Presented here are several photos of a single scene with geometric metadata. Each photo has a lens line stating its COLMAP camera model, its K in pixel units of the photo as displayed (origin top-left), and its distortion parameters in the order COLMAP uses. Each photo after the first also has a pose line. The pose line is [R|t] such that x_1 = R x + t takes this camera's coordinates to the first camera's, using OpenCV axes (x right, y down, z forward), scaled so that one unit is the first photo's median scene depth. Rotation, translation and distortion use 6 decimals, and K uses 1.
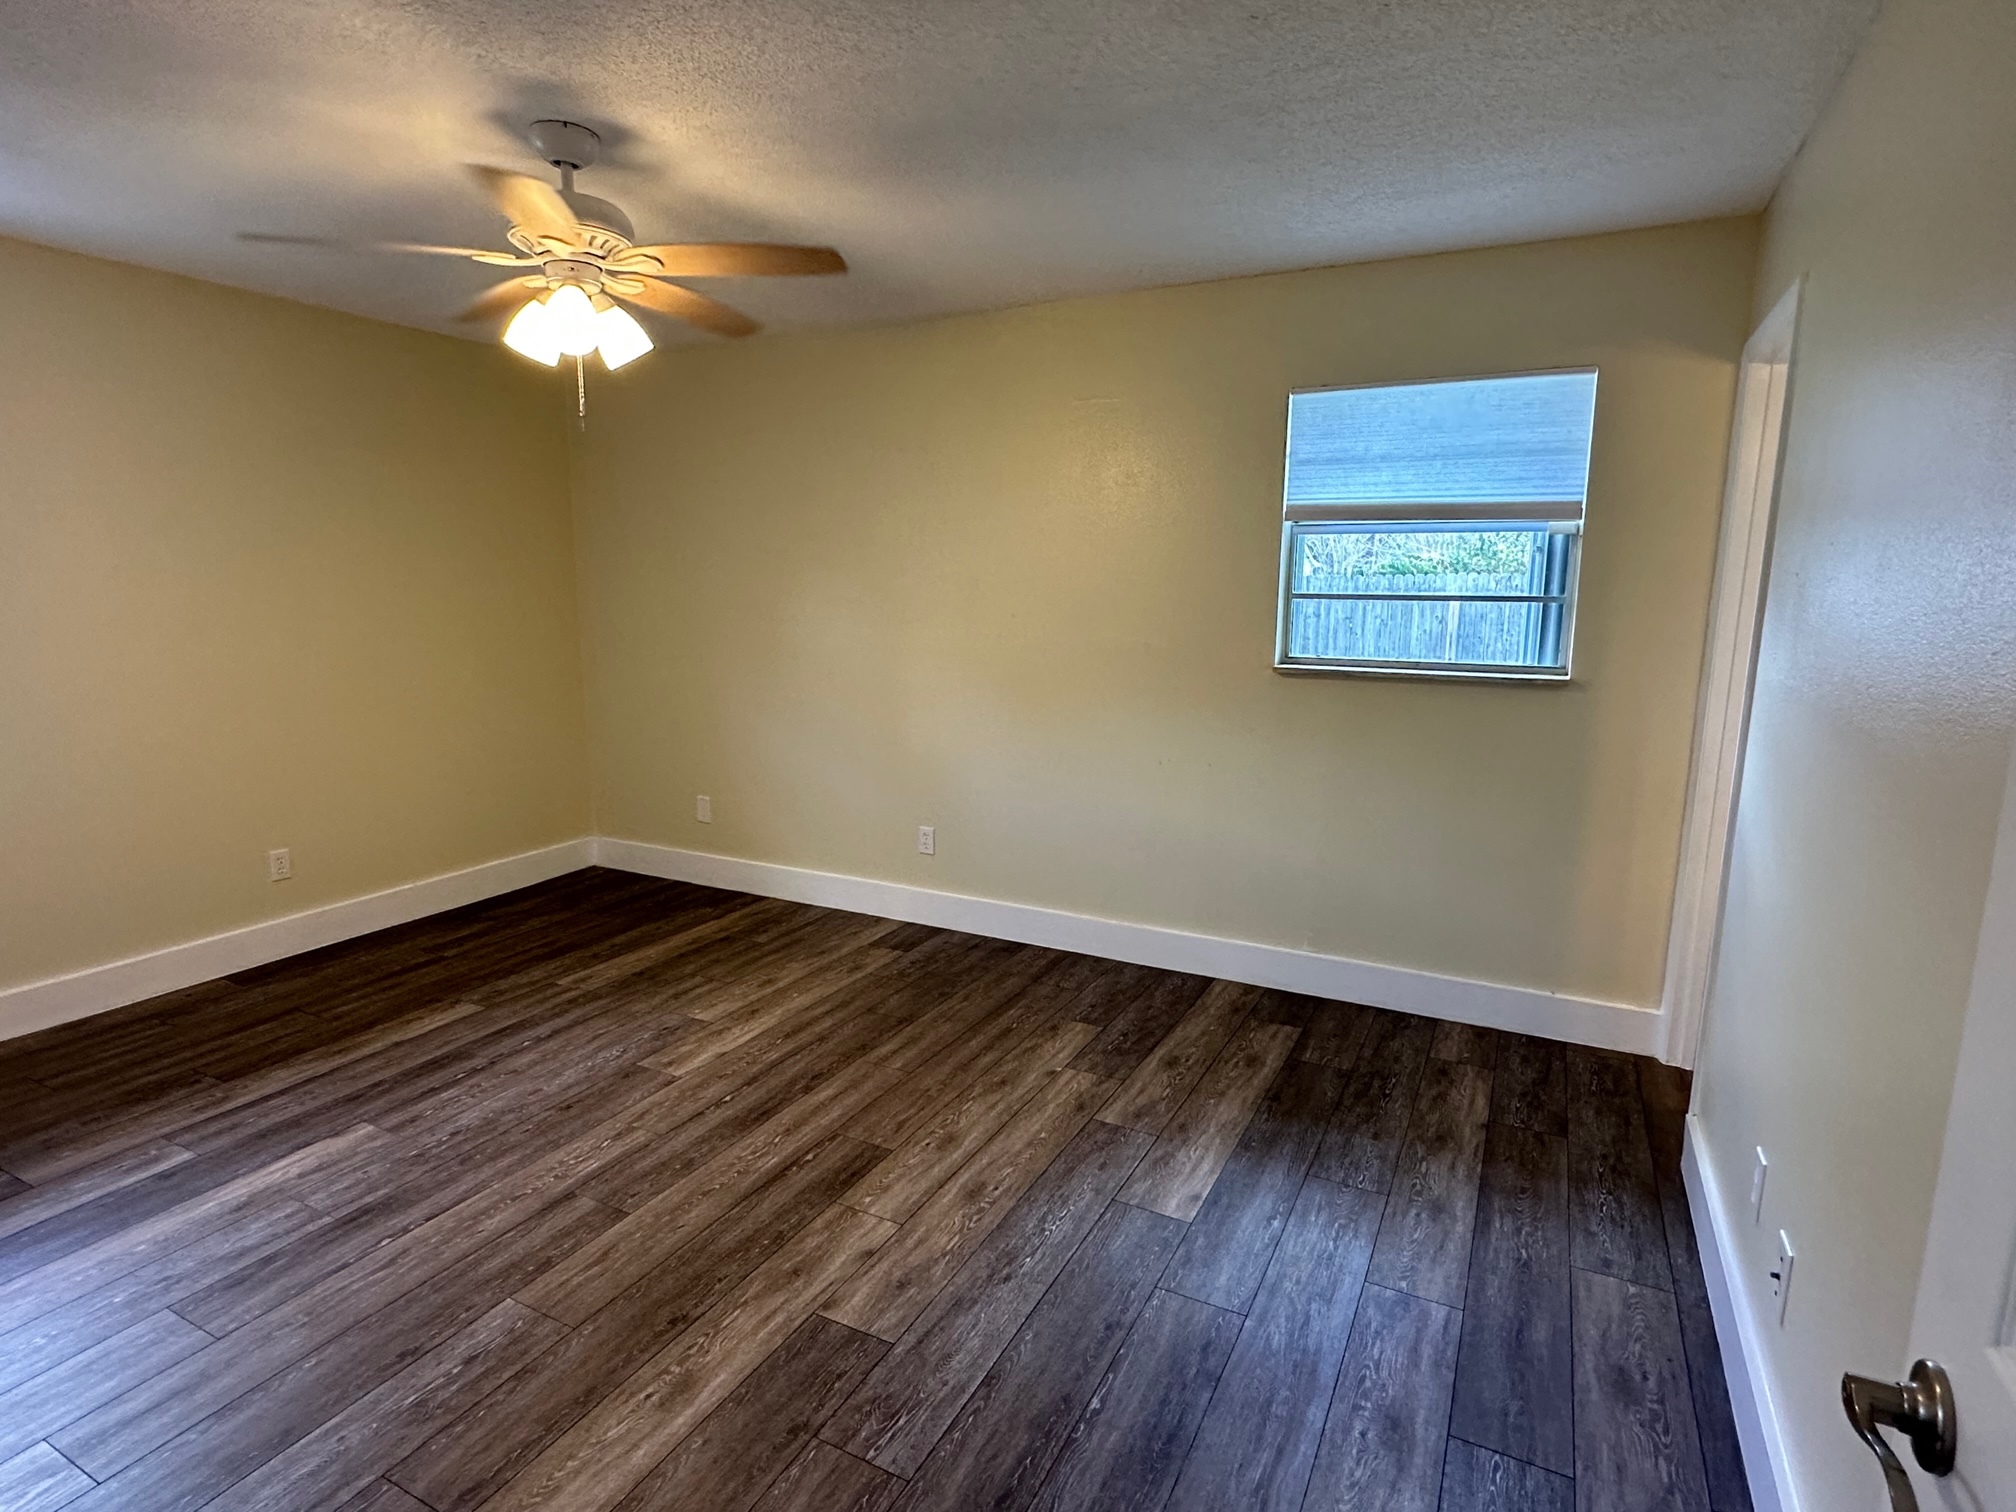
lens RADIAL K [[1043.0, 0, 999.1], [0, 1043.0, 765.8], [0, 0, 1]] dist [0.000634, 0.000246]
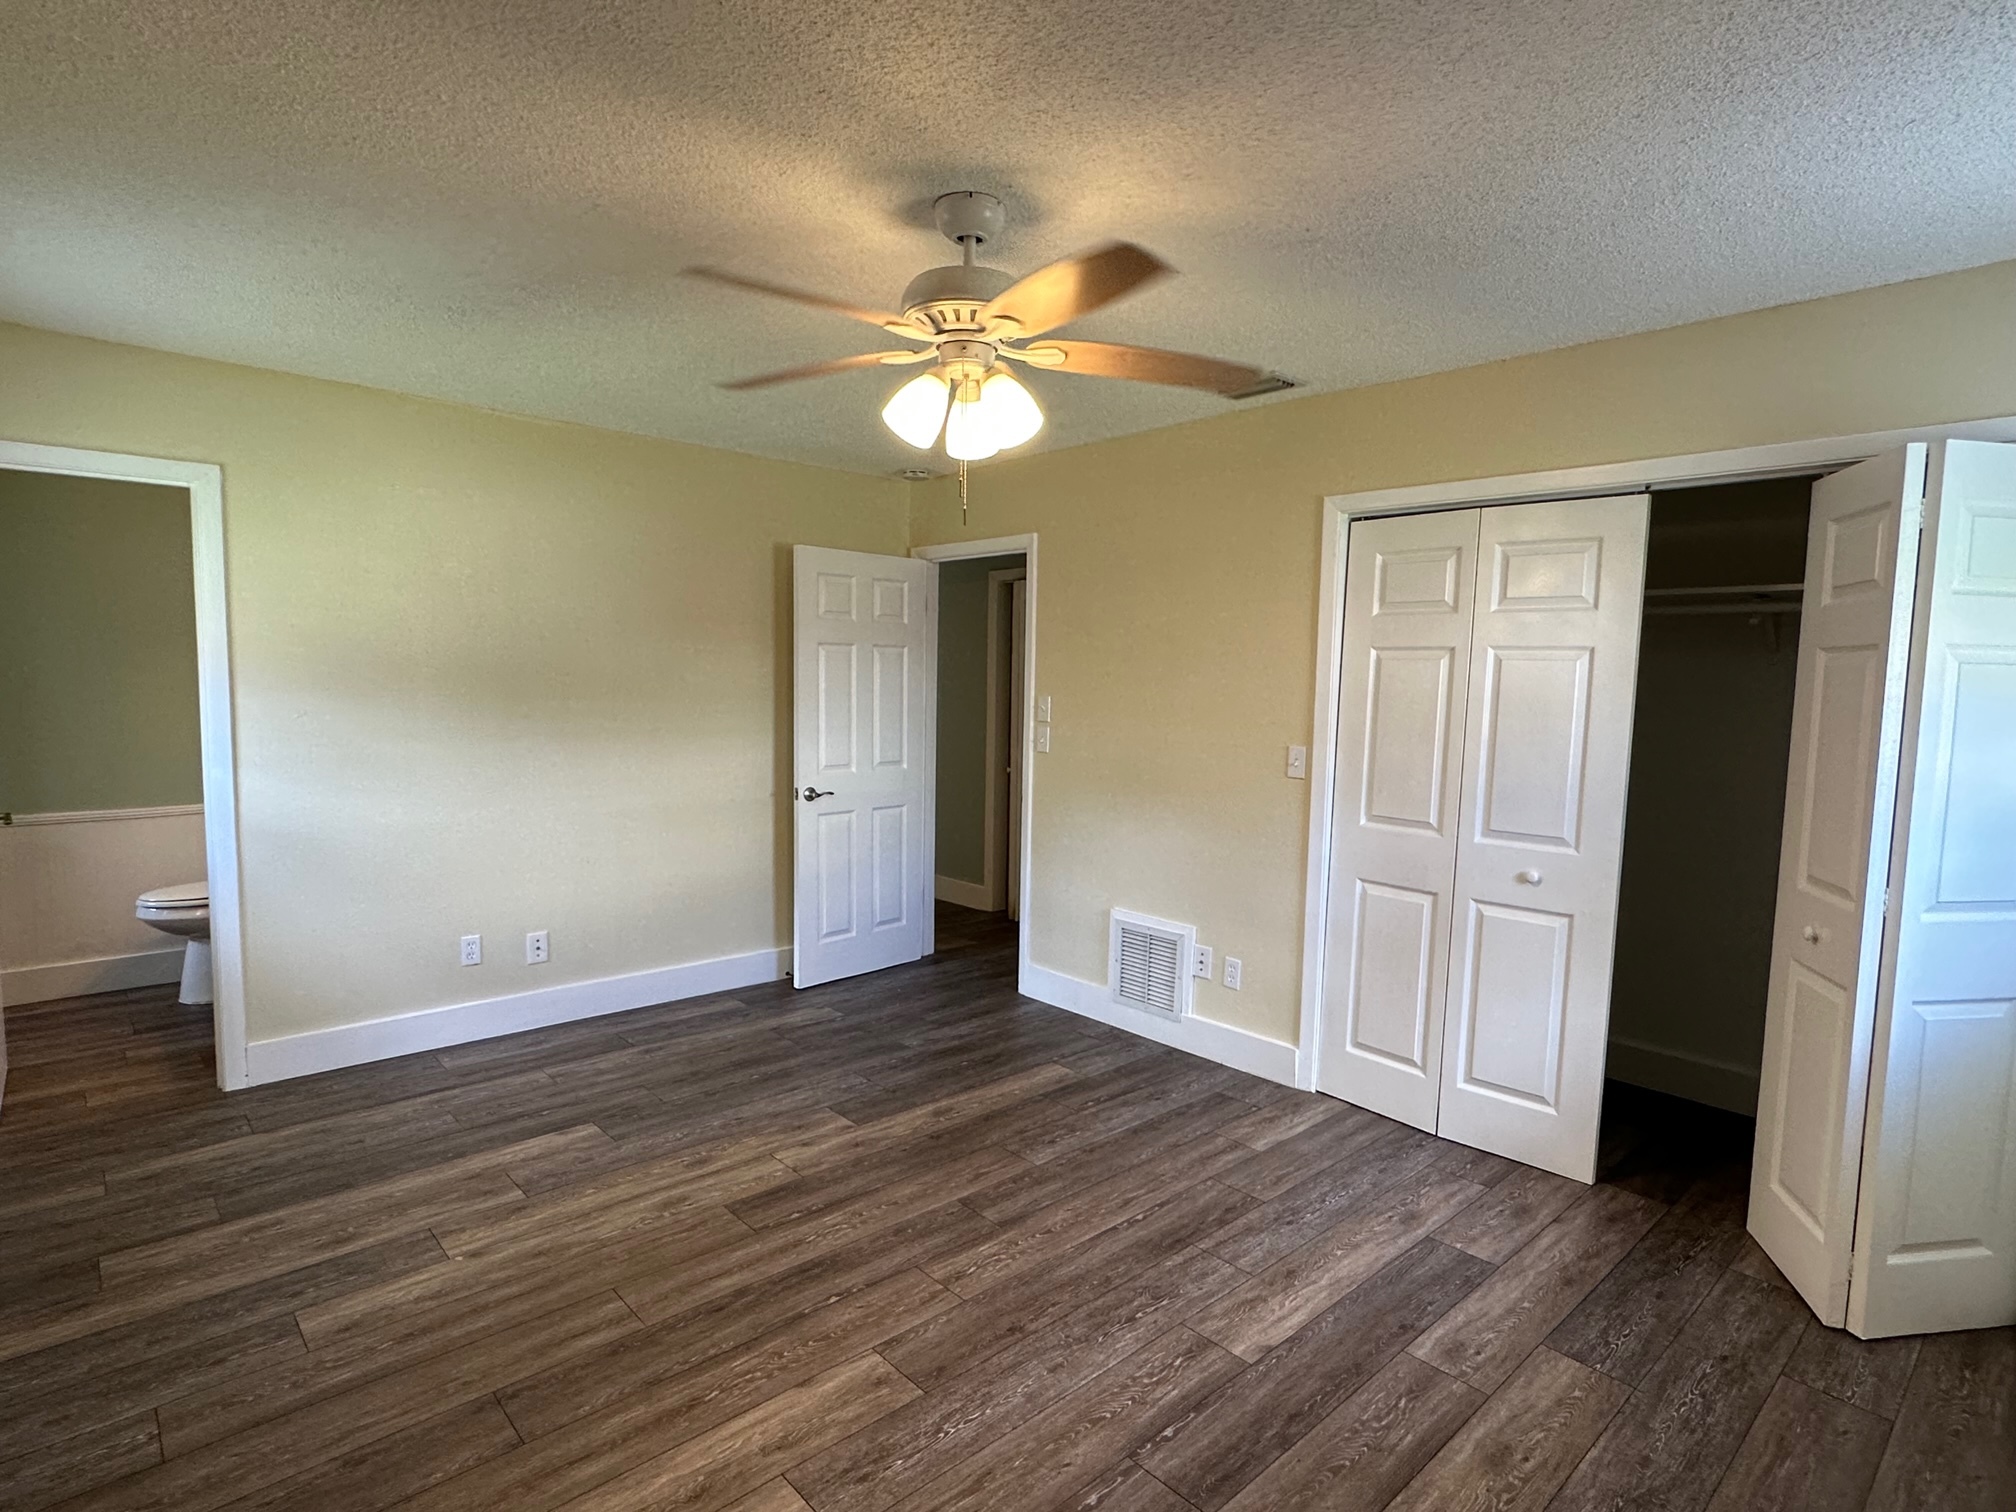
lens RADIAL K [[1043.0, 0, 999.1], [0, 1043.0, 765.8], [0, 0, 1]] dist [0.000634, 0.000246]
pose [[-0.937373, -0.054285, 0.344072, -0.687709], [0.035208, 0.967957, 0.248634, -0.314777], [-0.346544, 0.245177, -0.905426, 1.702266]]
